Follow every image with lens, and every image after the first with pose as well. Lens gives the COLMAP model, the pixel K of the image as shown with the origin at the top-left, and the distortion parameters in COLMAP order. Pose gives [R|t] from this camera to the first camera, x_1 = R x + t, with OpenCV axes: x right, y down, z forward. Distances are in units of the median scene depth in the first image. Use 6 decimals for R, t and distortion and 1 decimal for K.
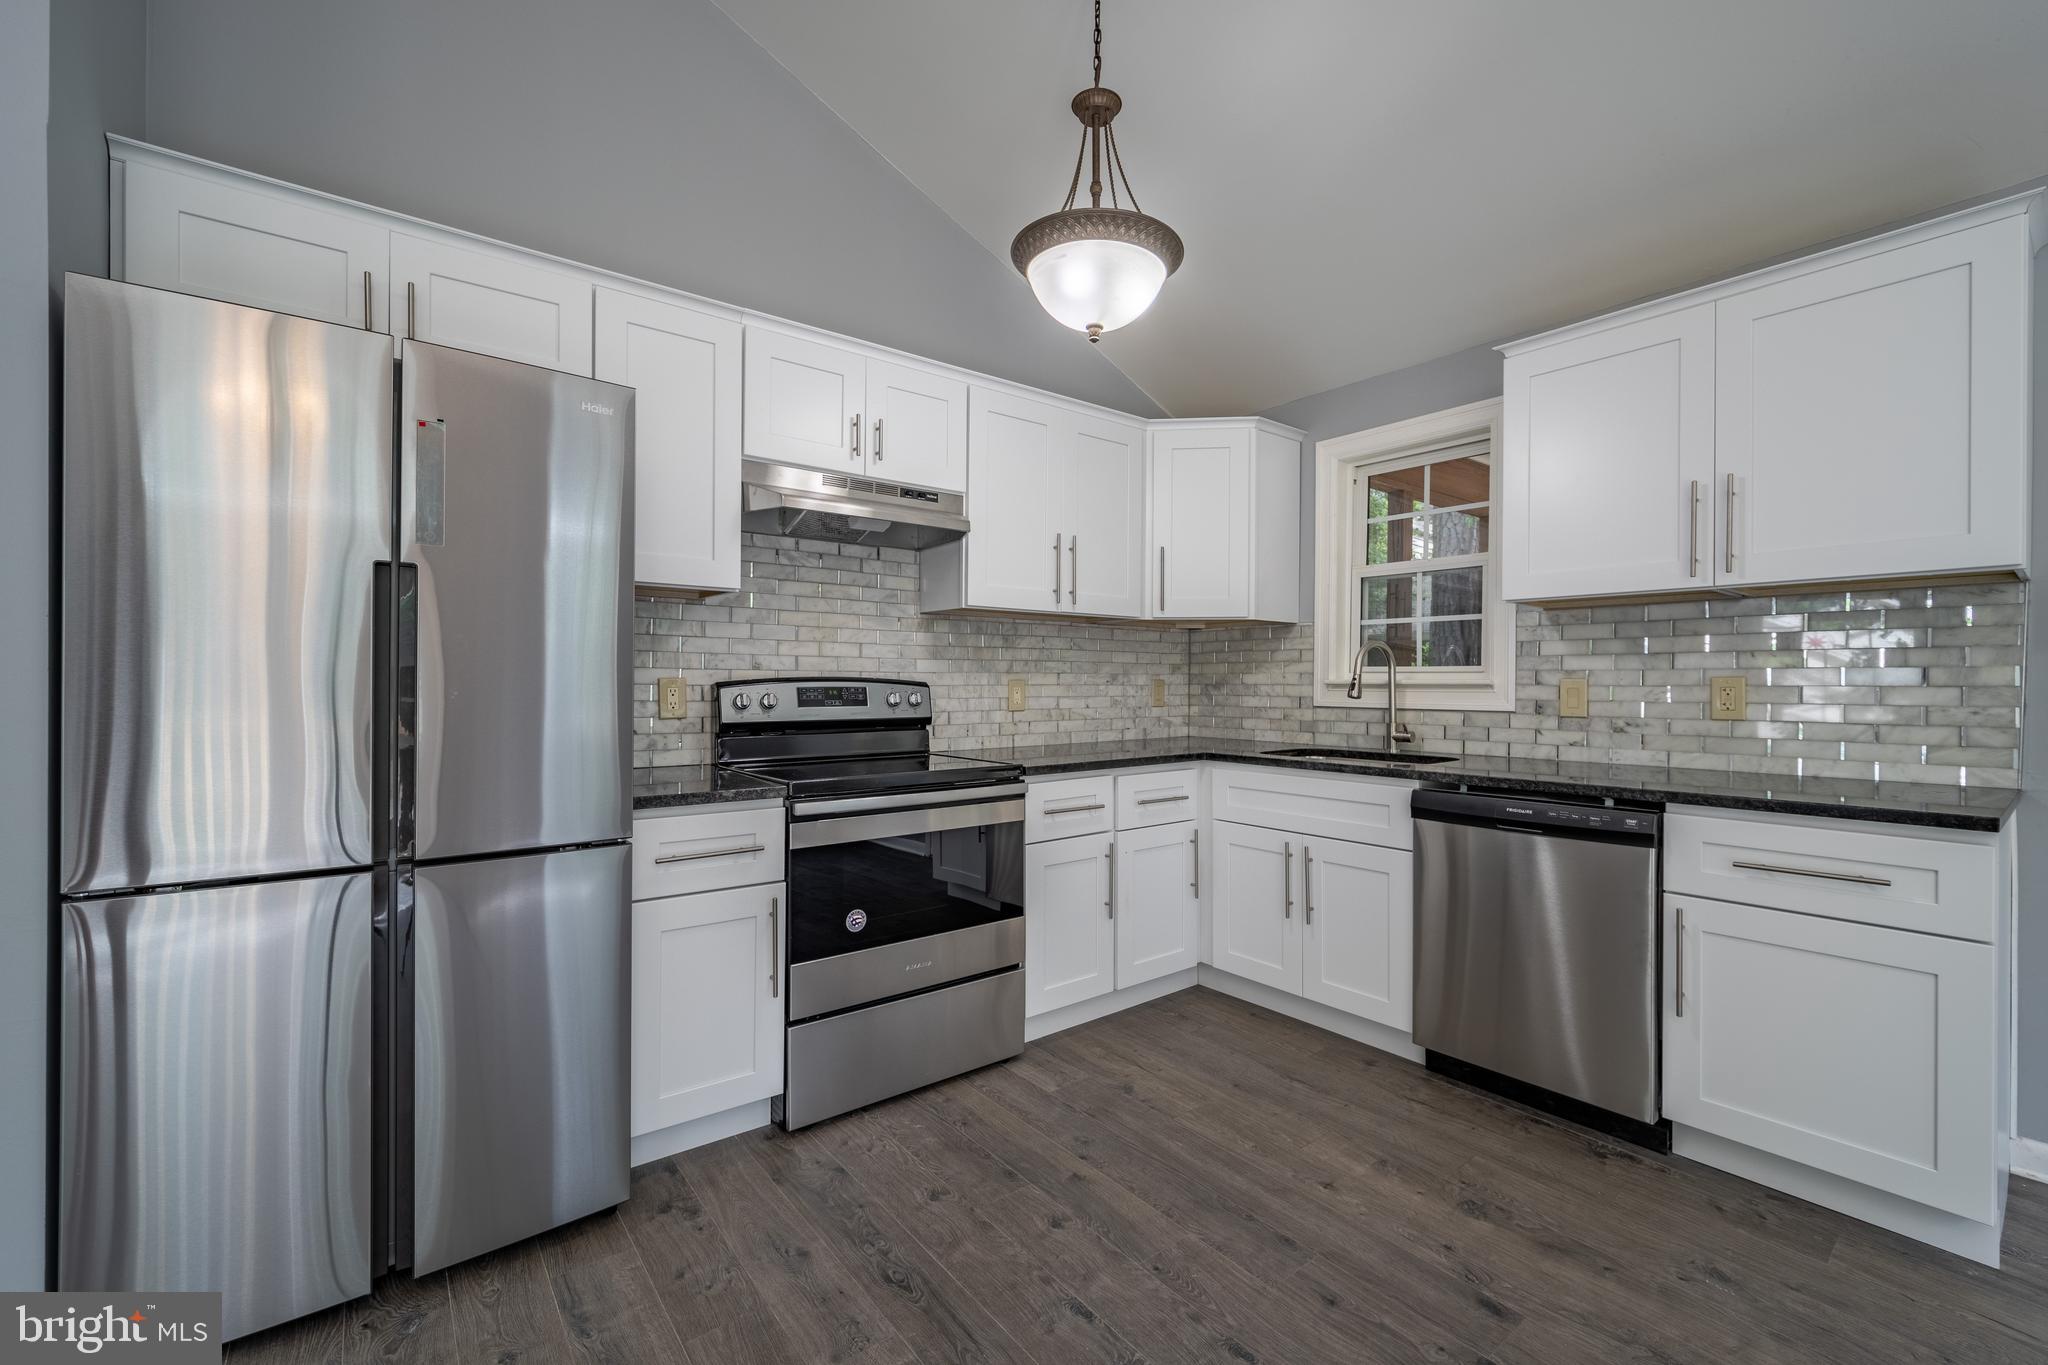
lens RADIAL K [[847.3, 0, 1033.1], [0, 847.3, 682.0], [0, 0, 1]] dist [-0.002383, -0.000659]
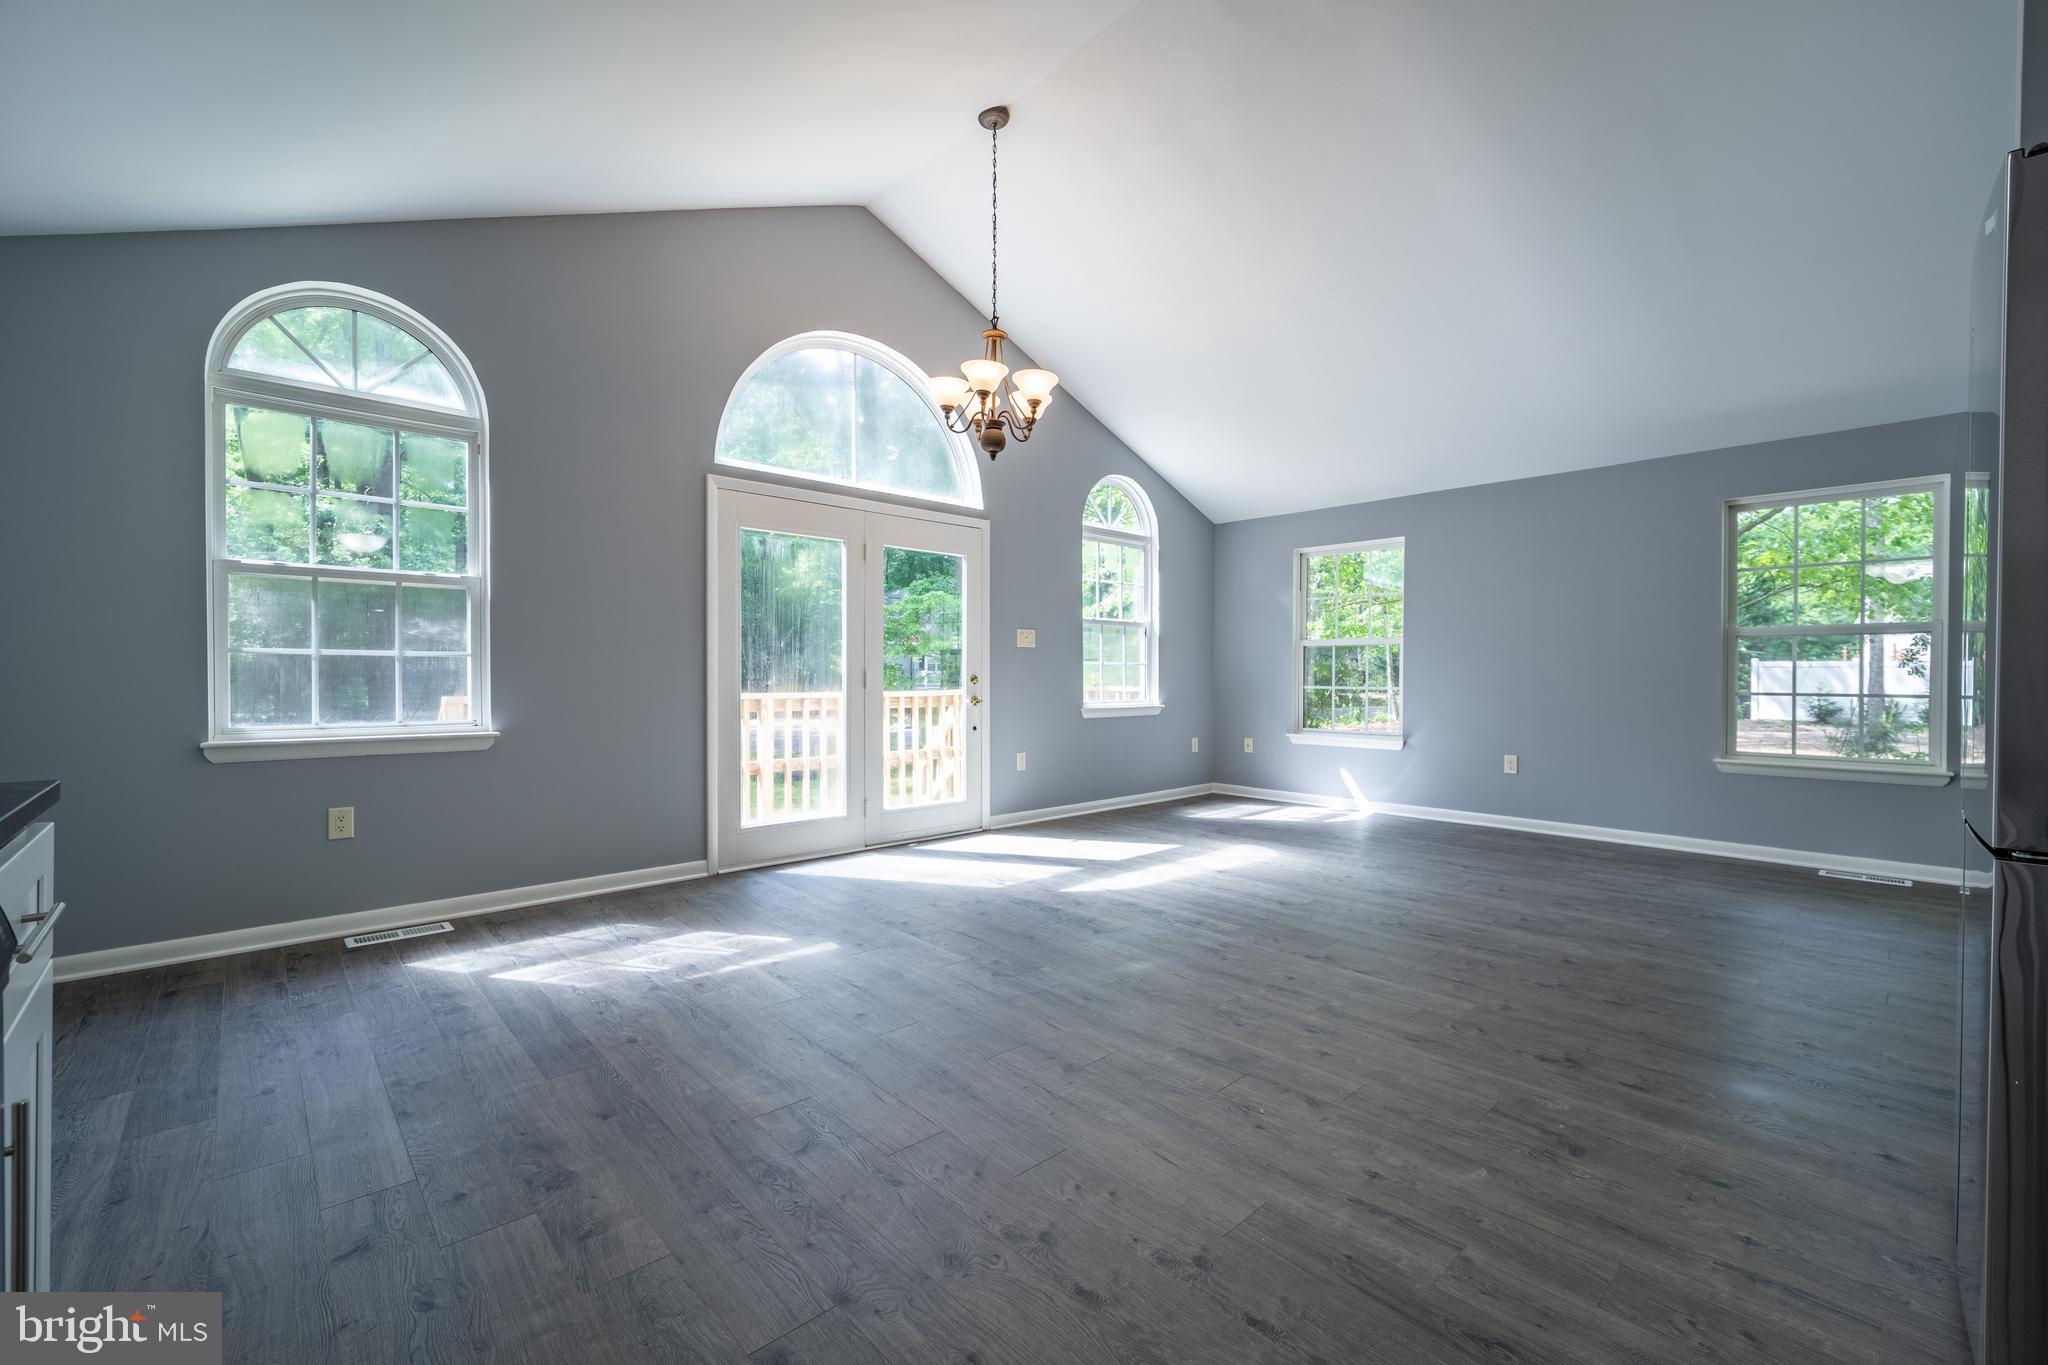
lens RADIAL K [[847.3, 0, 1033.1], [0, 847.3, 682.0], [0, 0, 1]] dist [-0.002383, -0.000659]
pose [[-0.995857, -0.007280, -0.090645, 0.214708], [-0.008554, 0.999870, 0.013673, 0.033032], [0.090534, 0.014392, -0.995789, 1.036435]]
